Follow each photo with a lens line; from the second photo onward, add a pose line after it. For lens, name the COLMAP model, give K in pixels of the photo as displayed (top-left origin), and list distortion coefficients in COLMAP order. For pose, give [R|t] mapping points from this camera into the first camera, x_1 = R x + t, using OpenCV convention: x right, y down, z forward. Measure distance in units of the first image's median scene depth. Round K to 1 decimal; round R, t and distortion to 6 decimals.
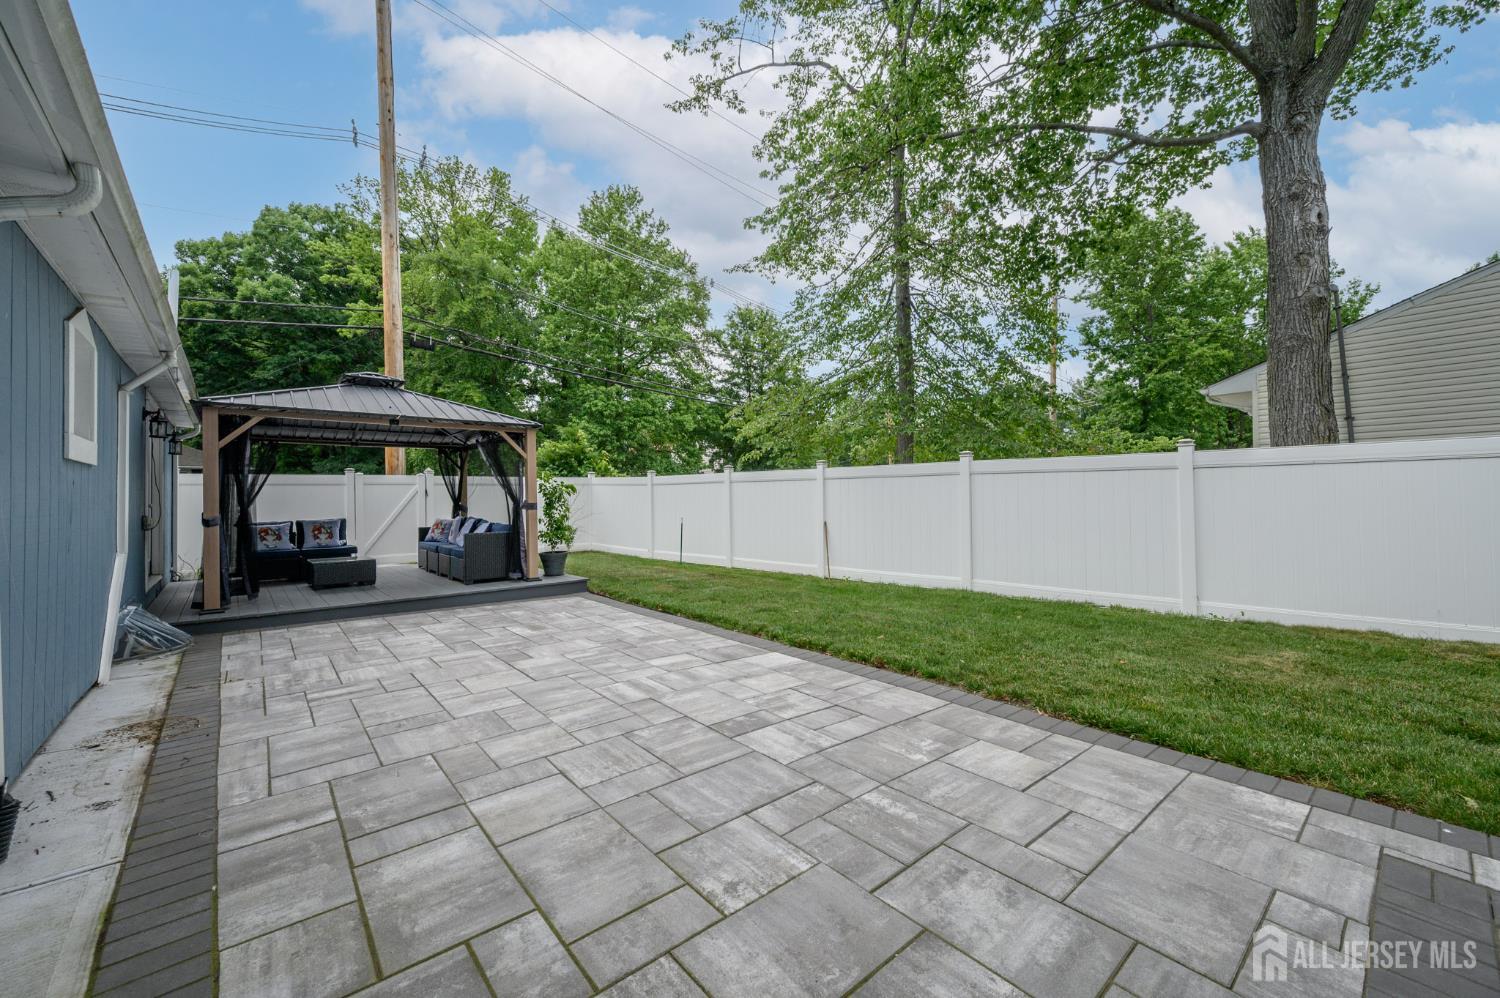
lens RADIAL K [[590.3, 0, 745.6], [0, 590.3, 492.7], [0, 0, 1]] dist [0.001093, 0.000705]
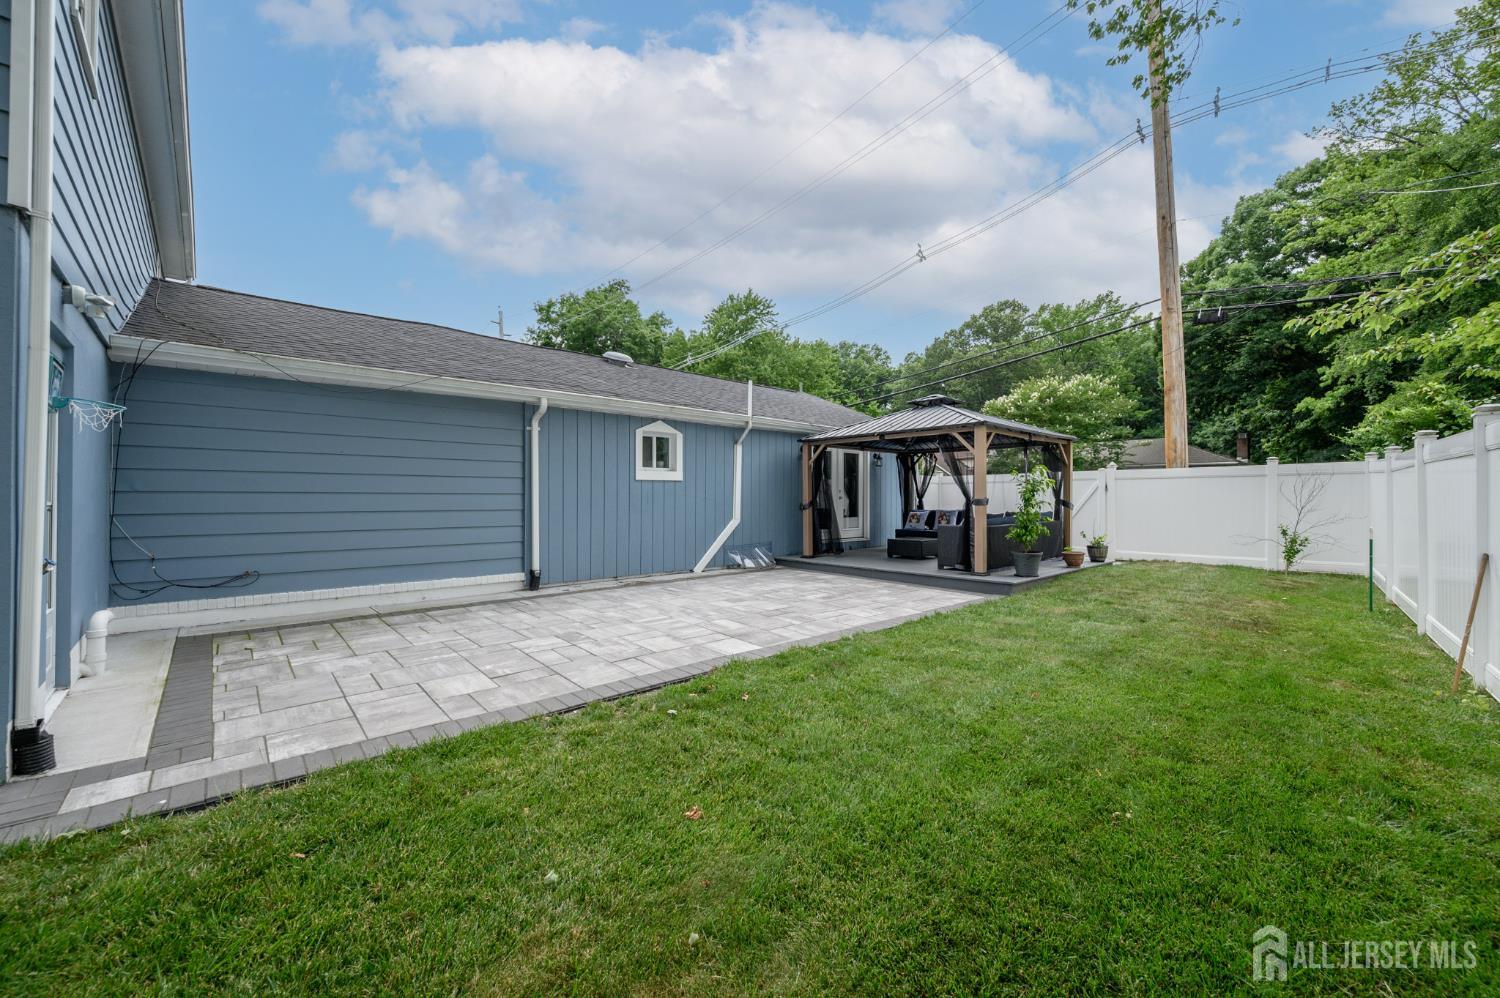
lens RADIAL K [[591.4, 0, 747.9], [0, 591.4, 497.3], [0, 0, 1]] dist [0.001283, 0.000112]
pose [[0.023145, 0.008328, -0.999697, 1.706453], [0.010886, 0.999904, 0.008582, 0.004616], [0.999673, -0.011081, 0.023052, 1.531083]]
